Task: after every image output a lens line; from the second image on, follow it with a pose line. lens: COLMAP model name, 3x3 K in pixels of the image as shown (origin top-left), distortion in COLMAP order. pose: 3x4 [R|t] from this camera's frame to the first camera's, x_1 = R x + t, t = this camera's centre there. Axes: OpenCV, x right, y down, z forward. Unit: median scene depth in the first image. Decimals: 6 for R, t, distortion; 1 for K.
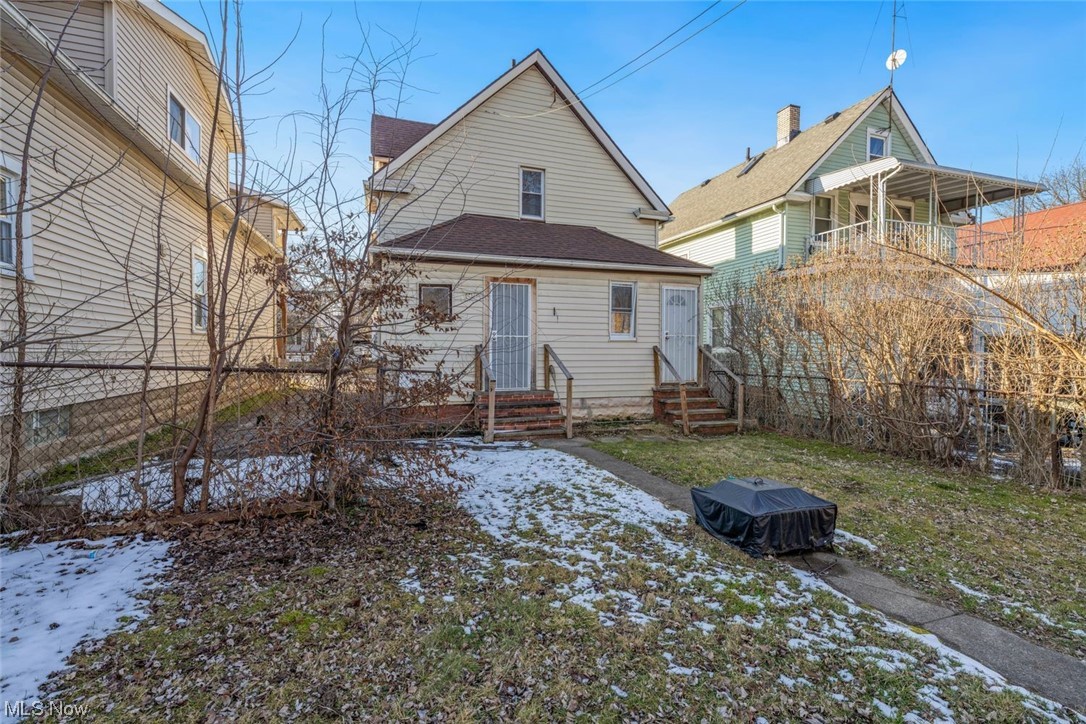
lens RADIAL K [[467.3, 0, 543.0], [0, 467.3, 361.2], [0, 0, 1]] dist [-0.003087, -0.002401]
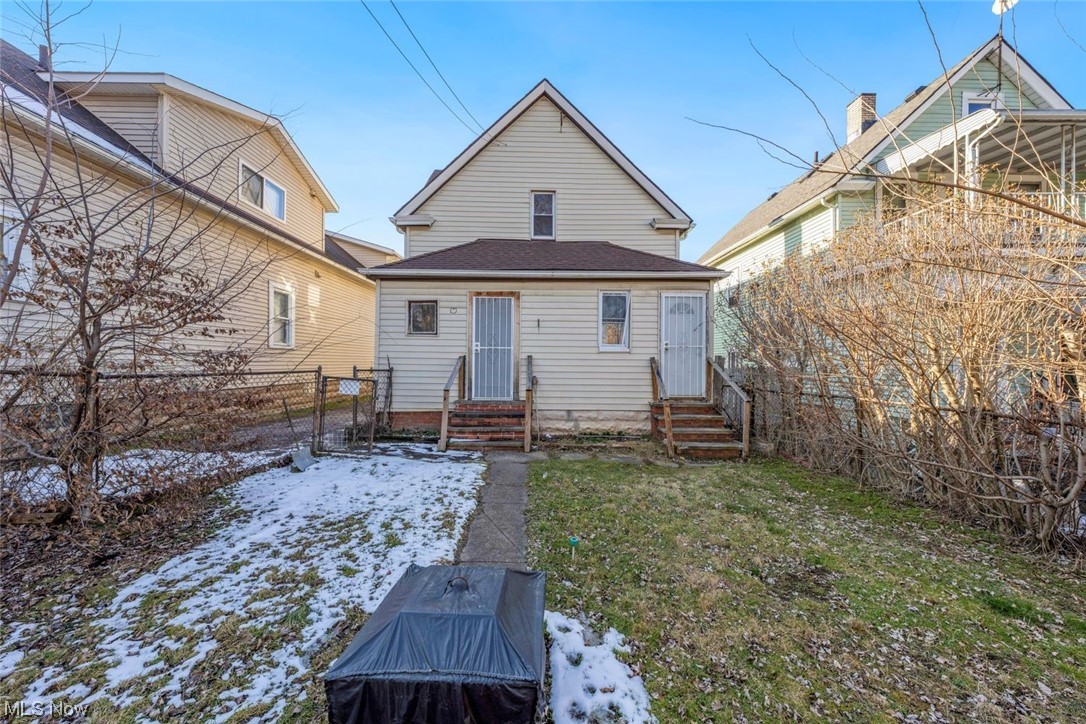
lens RADIAL K [[371.3, 0, 538.4], [0, 371.3, 365.6], [0, 0, 1]] dist [-0.007097, 0.001120]
pose [[0.950937, 0.005071, -0.309344, 0.258786], [-0.012163, 0.999705, -0.021001, 0.002137], [0.309147, 0.023733, 0.950718, 0.227087]]
